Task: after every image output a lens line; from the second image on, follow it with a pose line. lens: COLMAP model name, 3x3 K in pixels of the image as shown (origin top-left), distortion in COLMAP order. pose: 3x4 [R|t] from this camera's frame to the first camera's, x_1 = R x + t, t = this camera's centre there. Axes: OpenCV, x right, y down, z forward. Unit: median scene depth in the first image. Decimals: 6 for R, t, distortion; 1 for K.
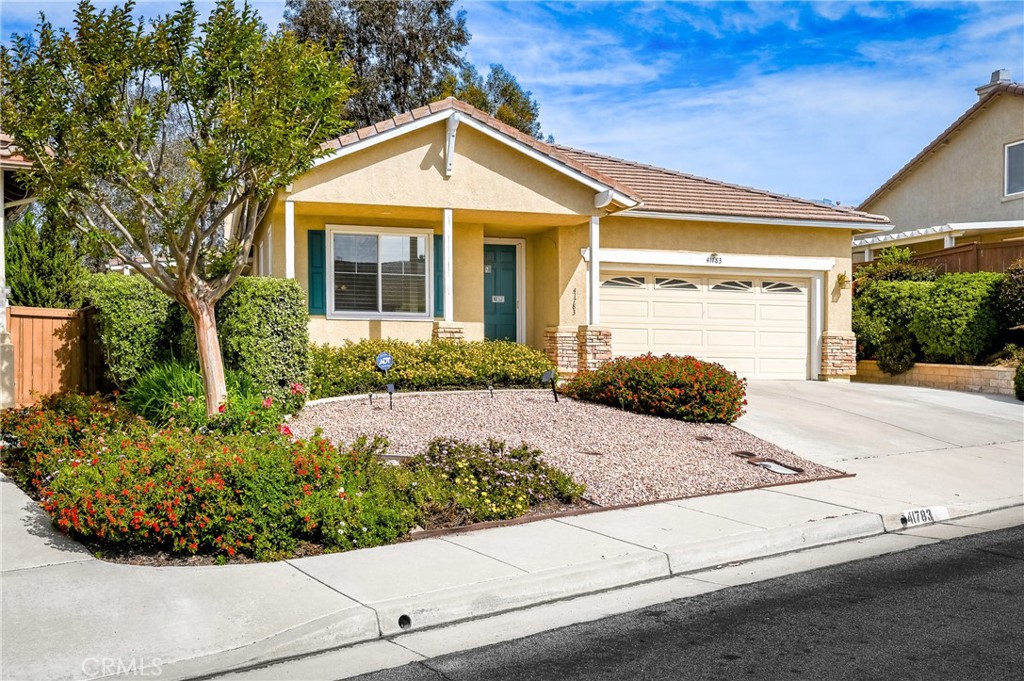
lens RADIAL K [[1028.2, 0, 508.3], [0, 1028.2, 349.9], [0, 0, 1]] dist [0.007947, 0.000000]
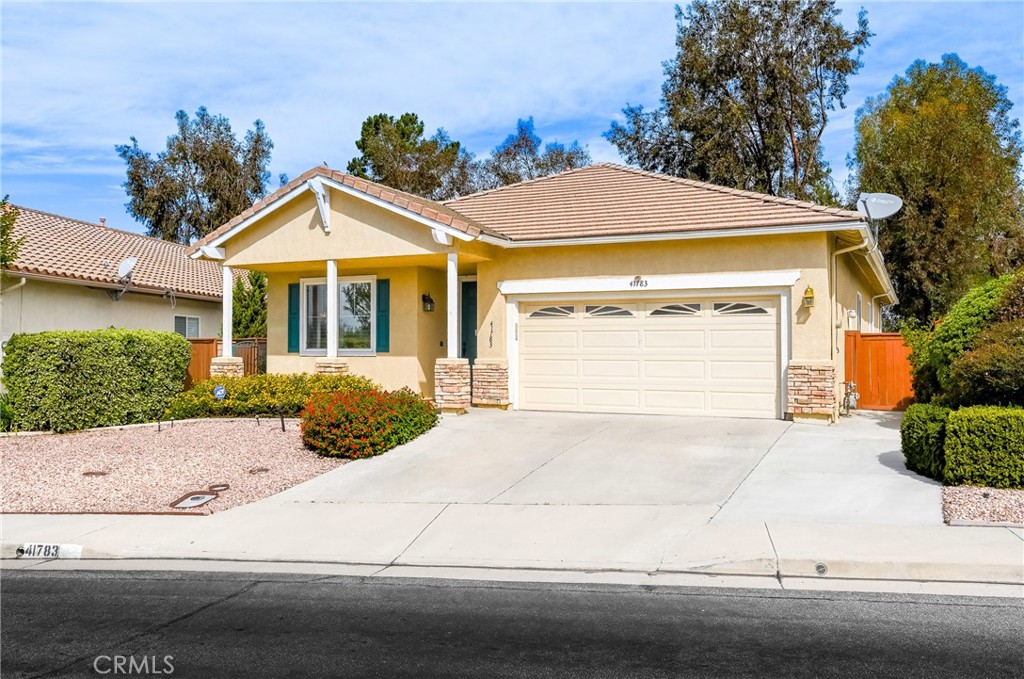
lens RADIAL K [[983.5, 0, 507.0], [0, 983.5, 333.4], [0, 0, 1]] dist [-0.006915, 0.000000]
pose [[0.716878, -0.026725, -0.696686, 0.735830], [0.003871, 0.999402, -0.034354, -0.013895], [0.697188, 0.021931, 0.716553, 0.300572]]
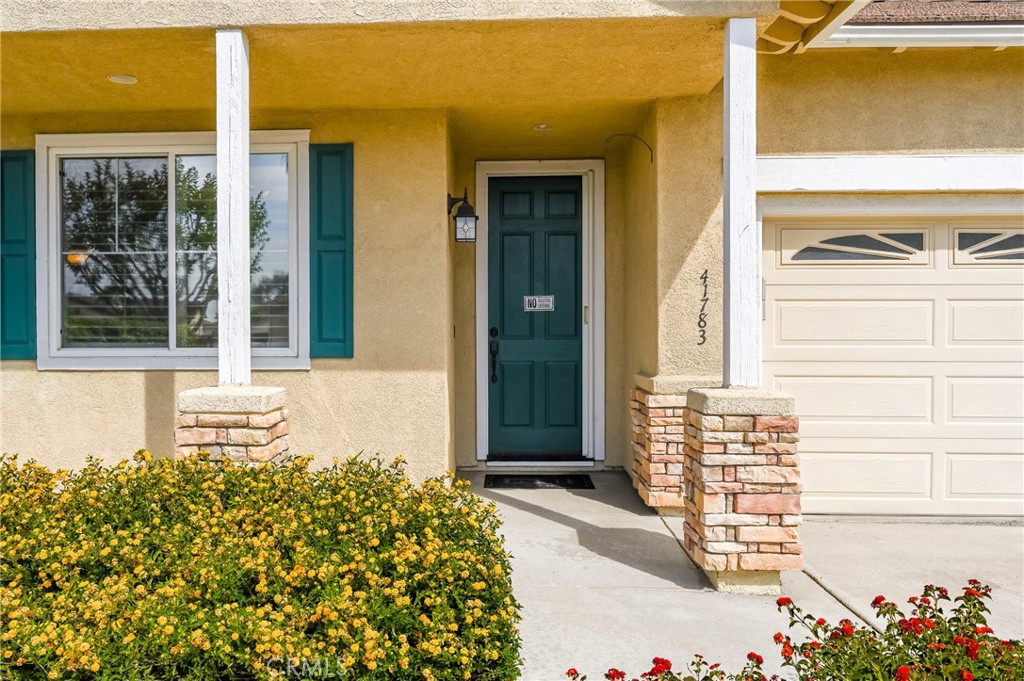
lens RADIAL K [[823.4, 0, 460.6], [0, 823.4, 353.2], [0, 0, 1]] dist [0.000228, -0.002678]
pose [[0.935395, -0.005025, -0.353569, 0.083698], [0.012477, 0.999745, 0.018802, -0.036340], [0.353385, -0.021998, 0.935219, 0.681319]]
